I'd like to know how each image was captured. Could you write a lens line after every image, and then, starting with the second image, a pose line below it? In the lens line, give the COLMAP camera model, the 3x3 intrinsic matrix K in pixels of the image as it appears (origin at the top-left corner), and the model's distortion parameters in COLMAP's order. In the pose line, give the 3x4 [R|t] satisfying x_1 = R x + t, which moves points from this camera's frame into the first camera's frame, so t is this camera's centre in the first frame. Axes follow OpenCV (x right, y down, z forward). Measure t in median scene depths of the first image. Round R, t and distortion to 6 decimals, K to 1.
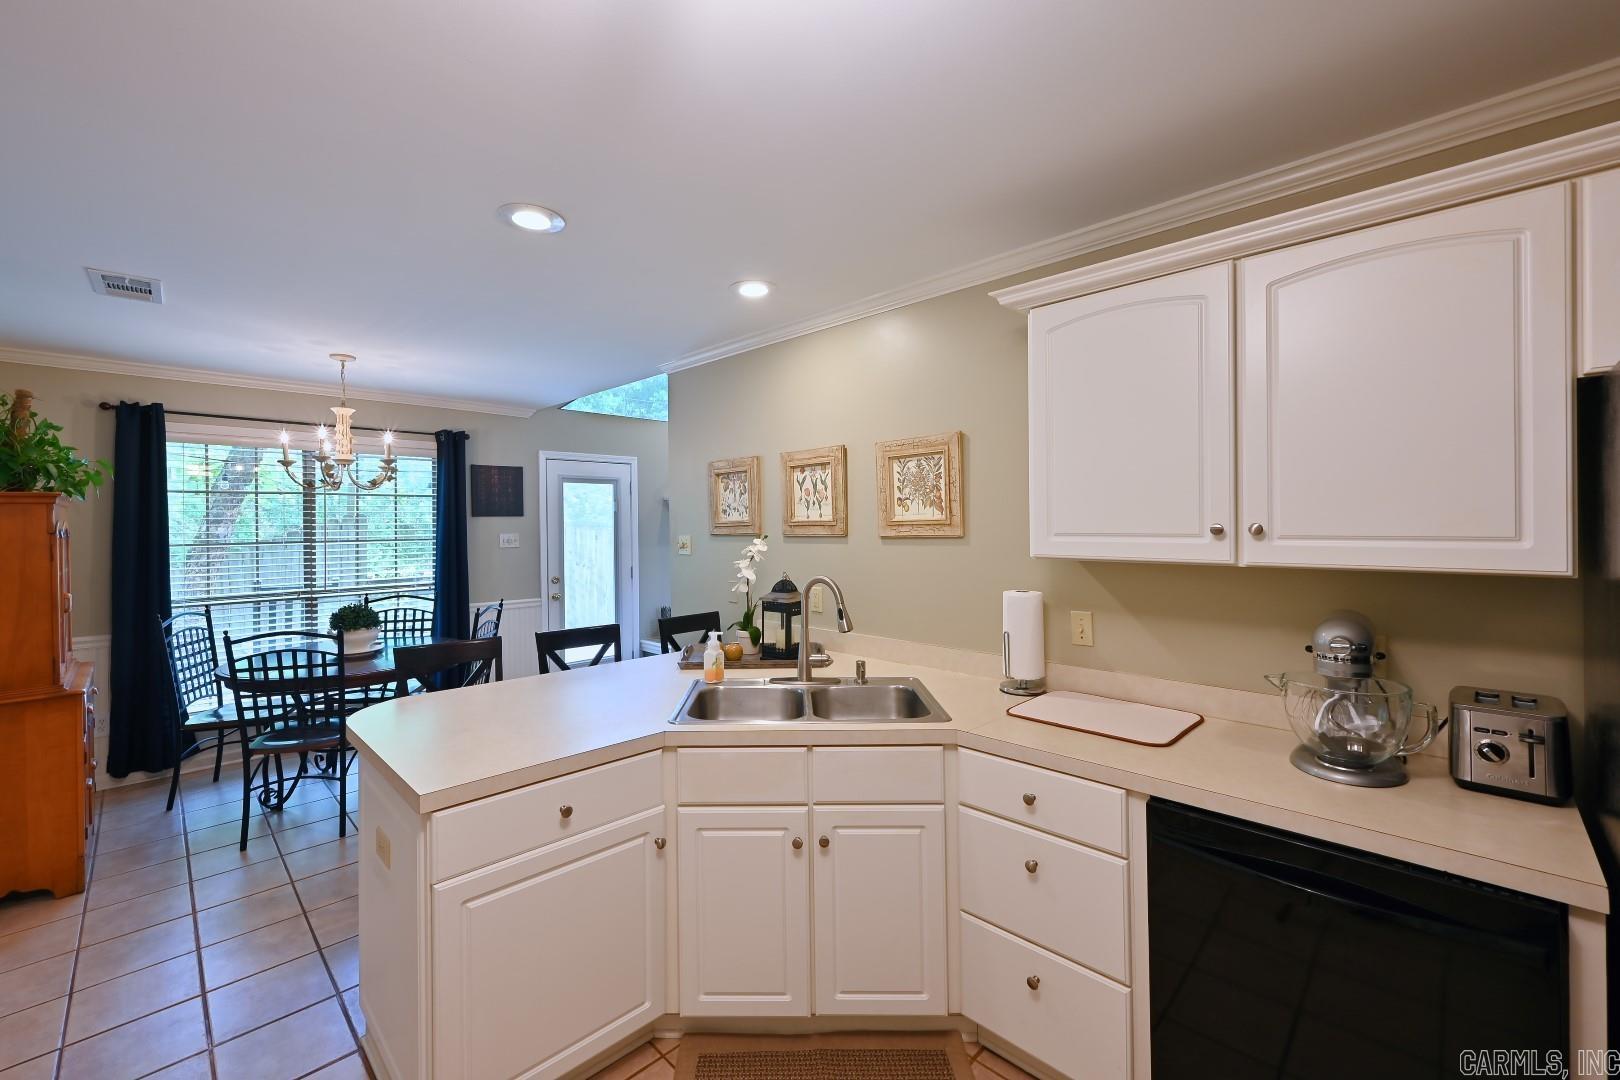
lens RADIAL K [[665.6, 0, 813.3], [0, 665.6, 526.7], [0, 0, 1]] dist [0.001158, -0.000076]
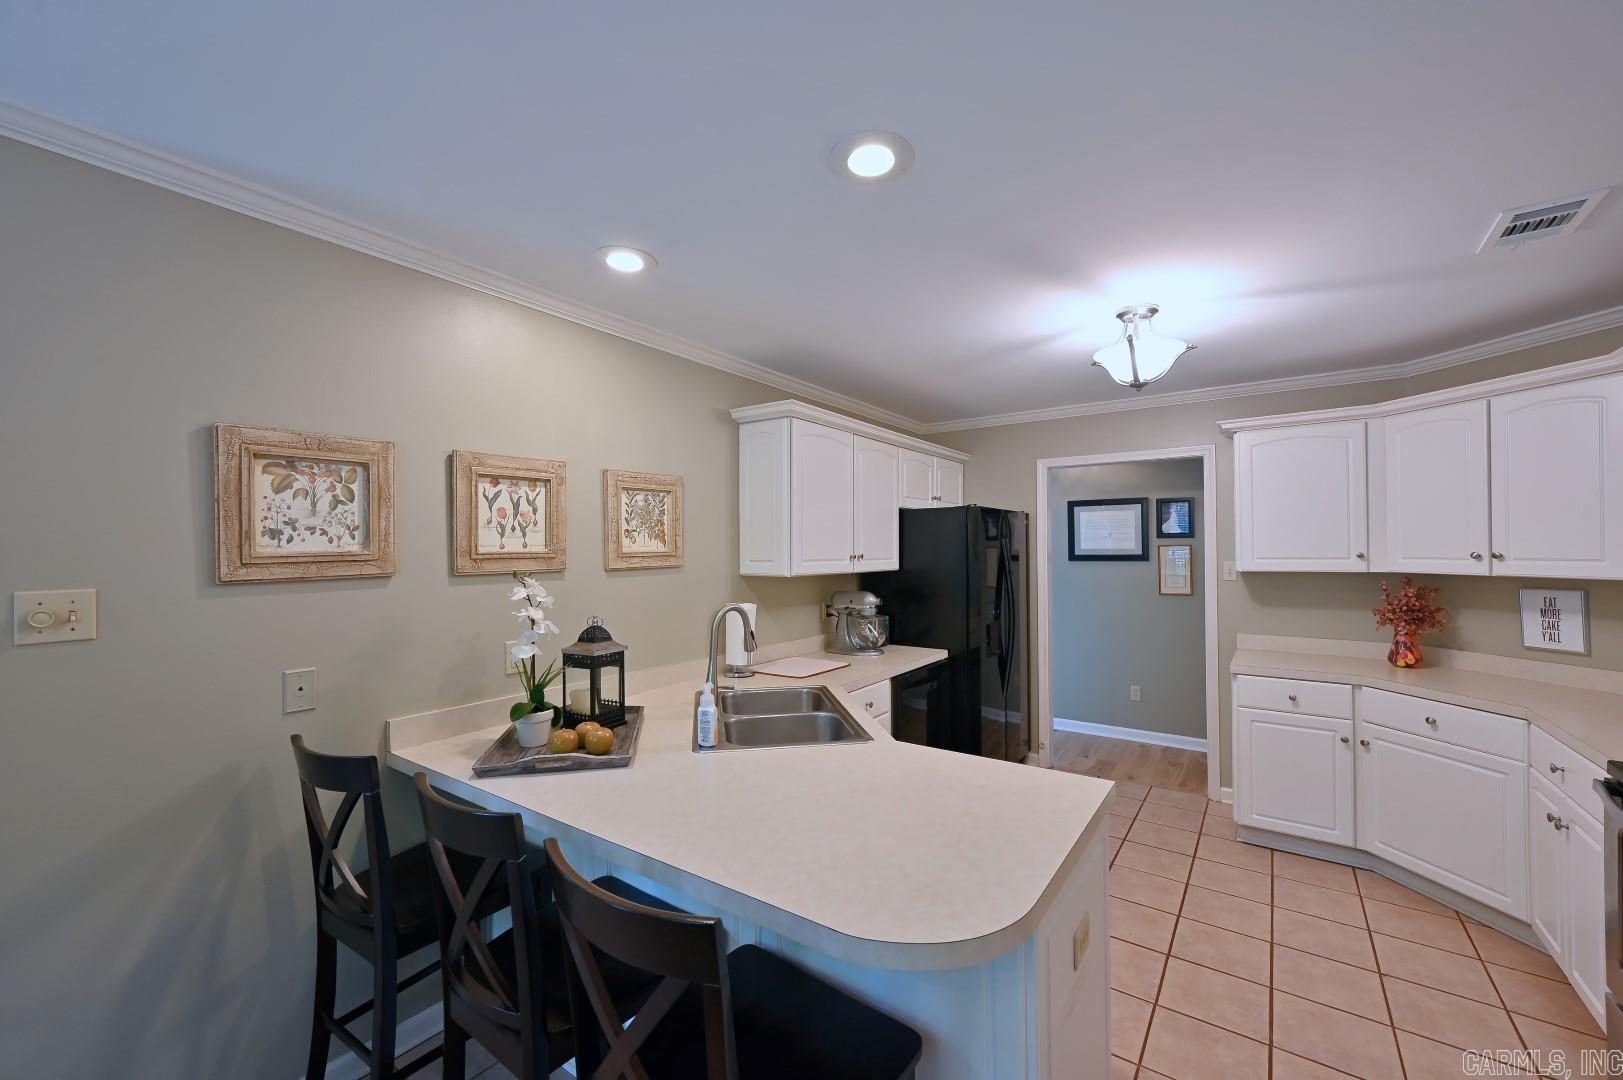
lens RADIAL K [[638.6, 0, 812.6], [0, 638.6, 551.1], [0, 0, 1]] dist [-0.000112, -0.000143]
pose [[-0.156161, 0.009712, 0.987684, -0.792191], [0.015342, 0.999855, -0.007406, 0.000341], [-0.987613, 0.013997, -0.156287, 0.811360]]
